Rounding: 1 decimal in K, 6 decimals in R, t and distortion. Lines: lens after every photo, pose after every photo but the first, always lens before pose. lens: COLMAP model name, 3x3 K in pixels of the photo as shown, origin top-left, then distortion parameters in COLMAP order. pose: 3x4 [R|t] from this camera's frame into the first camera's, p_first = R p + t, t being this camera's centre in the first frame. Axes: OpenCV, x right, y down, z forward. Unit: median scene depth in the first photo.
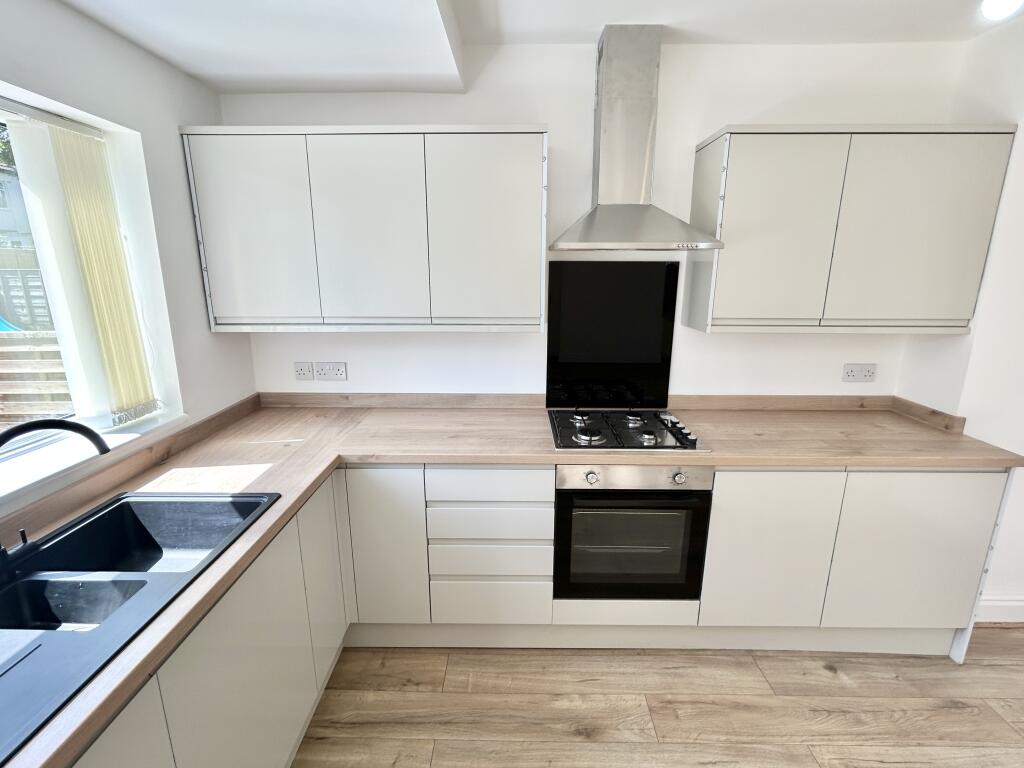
lens RADIAL K [[475.5, 0, 512.0], [0, 475.5, 384.0], [0, 0, 1]] dist [0.001495, 0.000231]
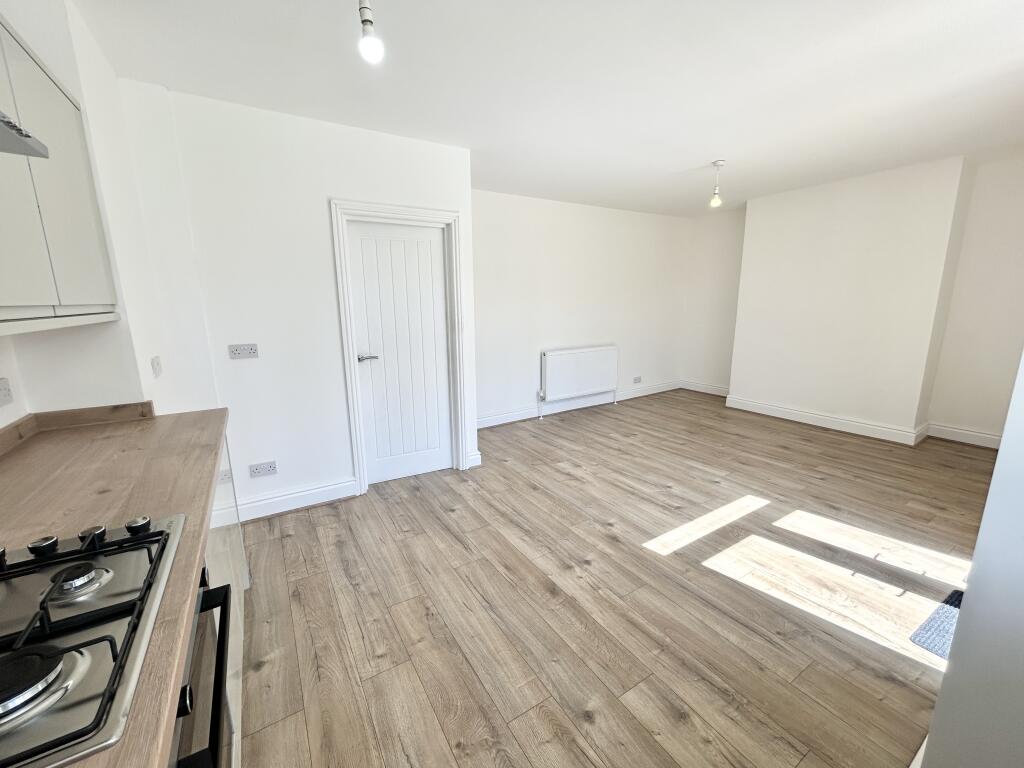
lens RADIAL K [[414.4, 0, 510.1], [0, 414.4, 383.3], [0, 0, 1]] dist [0.000992, 0.000265]
pose [[-0.534502, -0.166587, 0.828587, -0.203348], [0.206291, 0.925015, 0.319047, -0.092724], [-0.819605, 0.341461, -0.460057, 0.797996]]
